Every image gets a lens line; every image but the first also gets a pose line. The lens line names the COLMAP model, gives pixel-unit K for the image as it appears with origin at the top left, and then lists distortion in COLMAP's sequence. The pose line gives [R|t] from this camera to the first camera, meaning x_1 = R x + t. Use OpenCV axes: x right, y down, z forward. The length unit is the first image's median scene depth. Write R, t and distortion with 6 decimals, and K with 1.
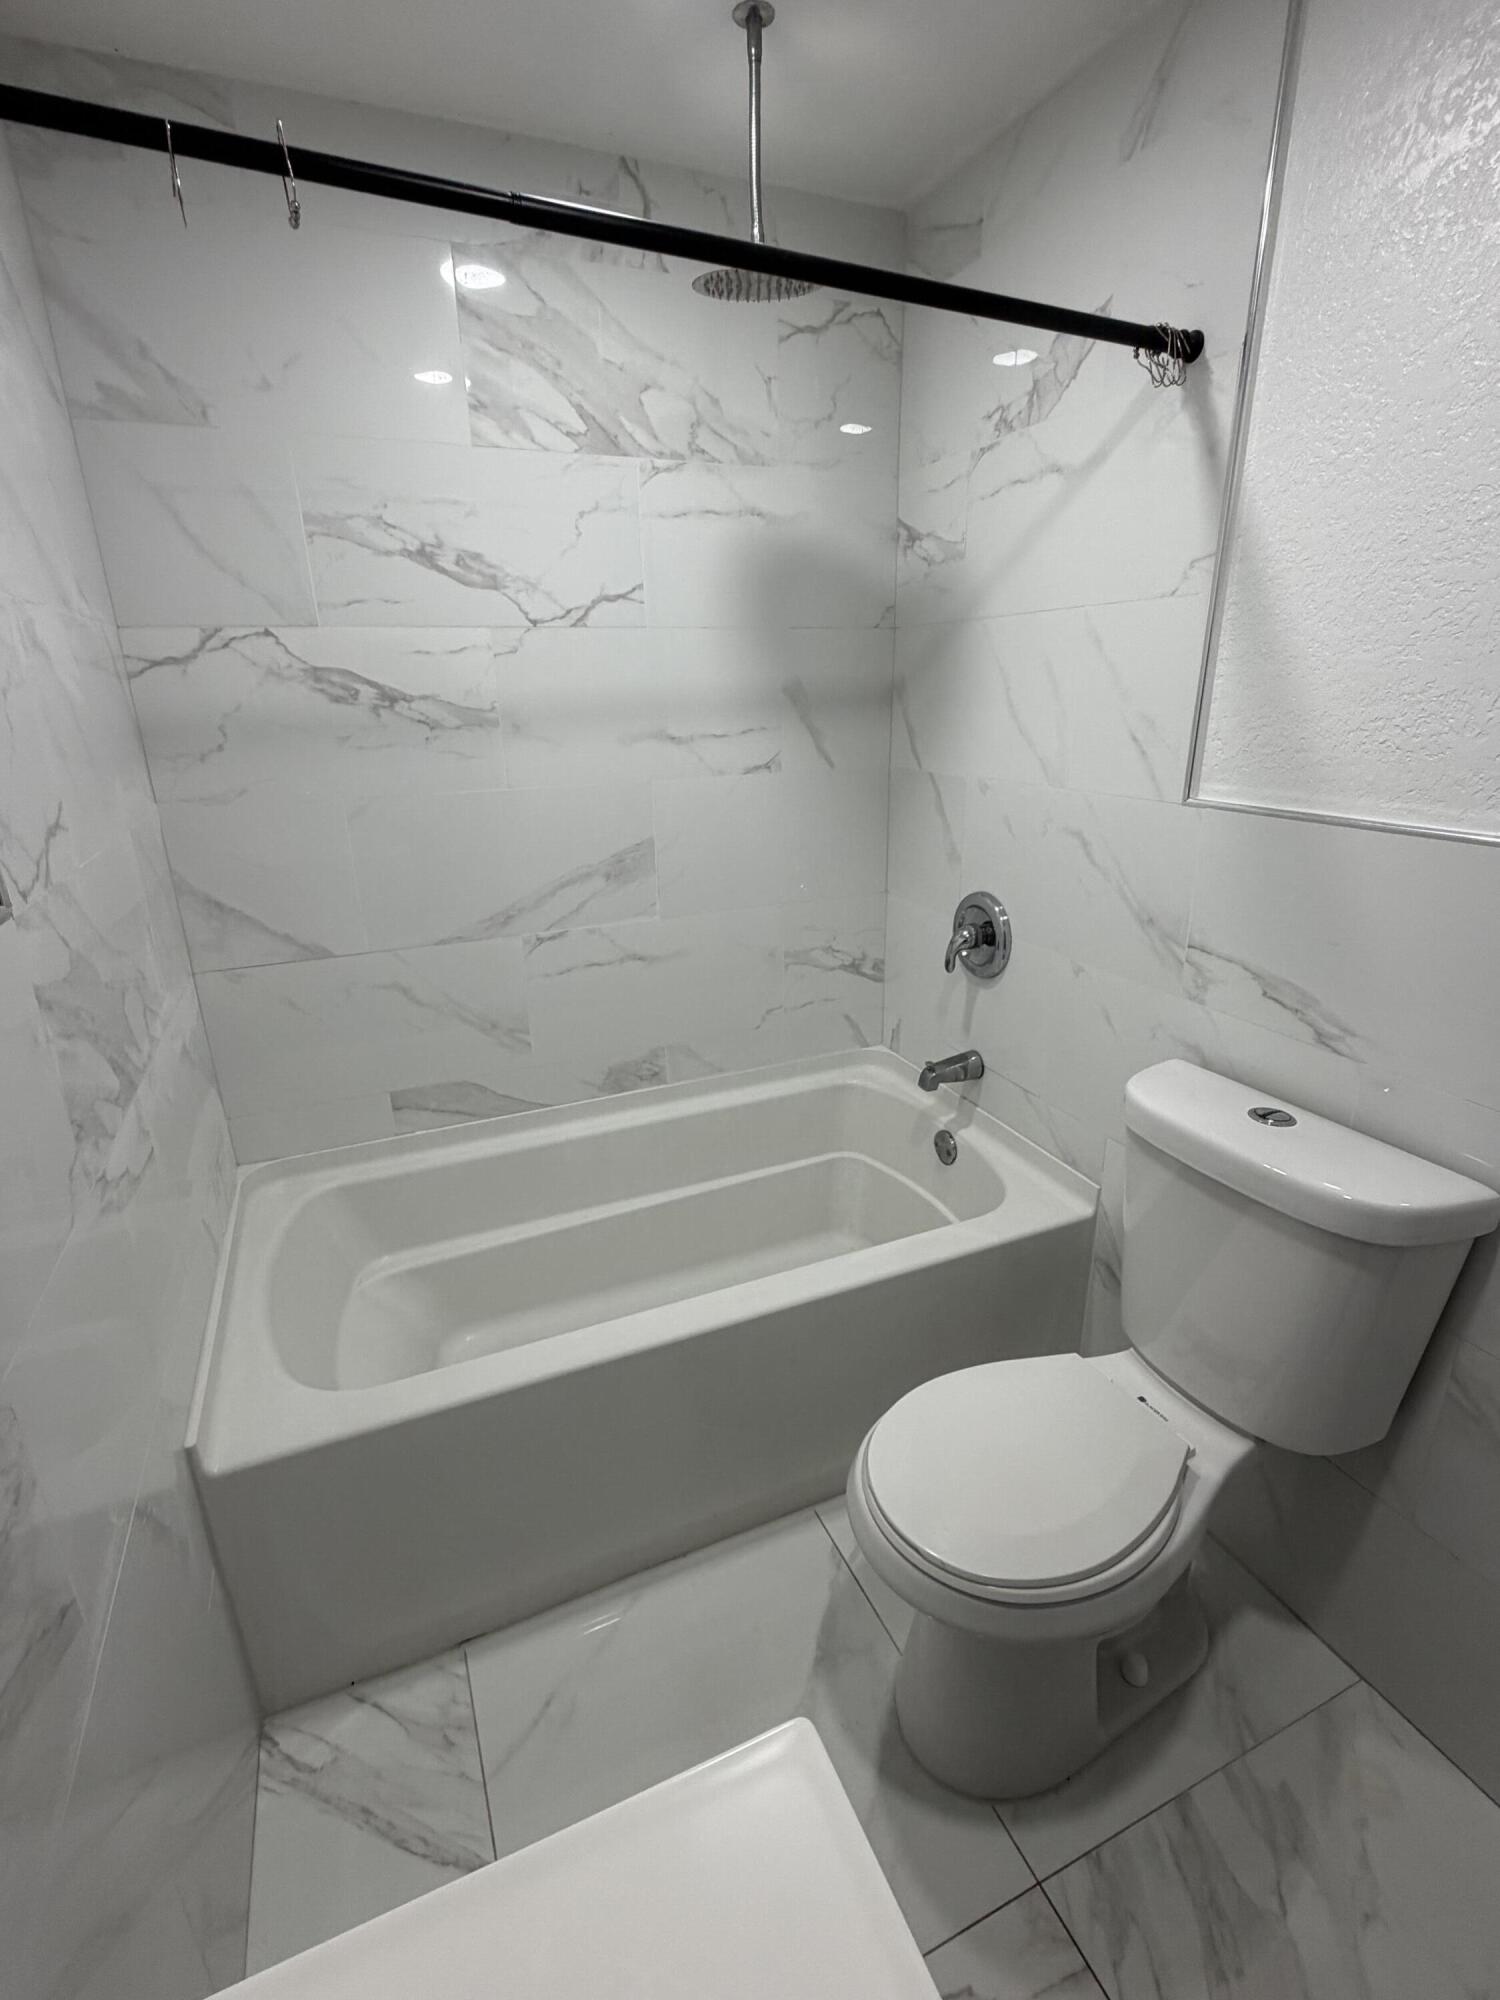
lens RADIAL K [[921.3, 0, 751.3], [0, 921.3, 1002.7], [0, 0, 1]] dist [-0.000196, -0.000128]
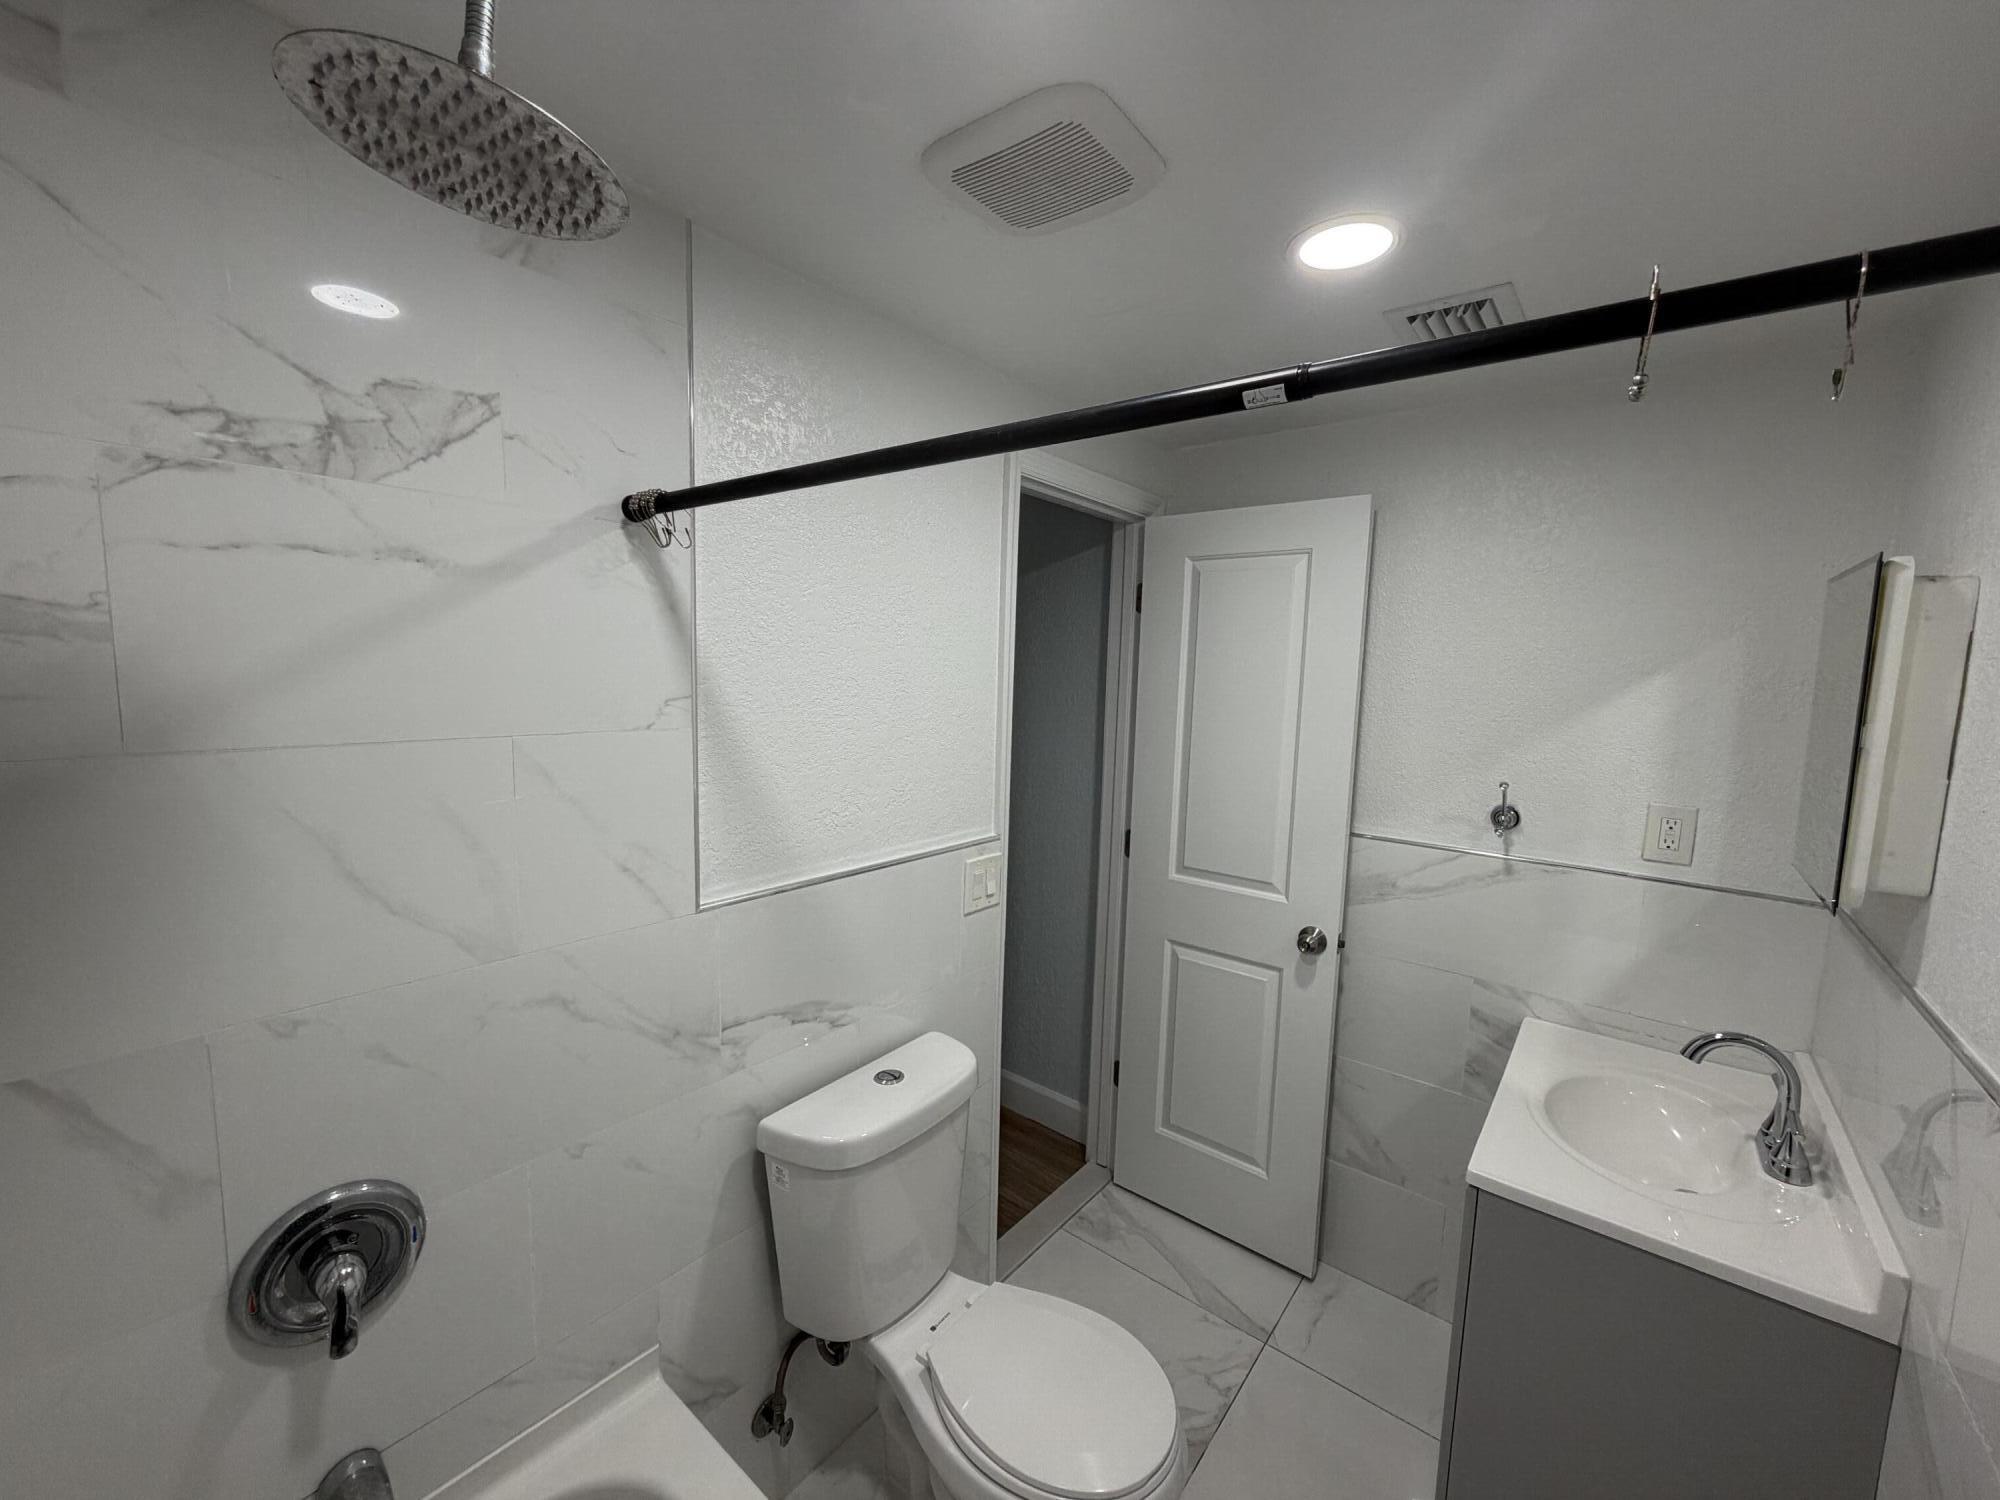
lens RADIAL K [[807.1, 0, 994.4], [0, 807.1, 751.8], [0, 0, 1]] dist [-0.004040, 0.001896]
pose [[-0.464767, -0.094894, 0.880333, -0.462455], [0.270487, 0.931496, 0.243212, -0.497785], [-0.843106, 0.351155, -0.407261, 0.983633]]
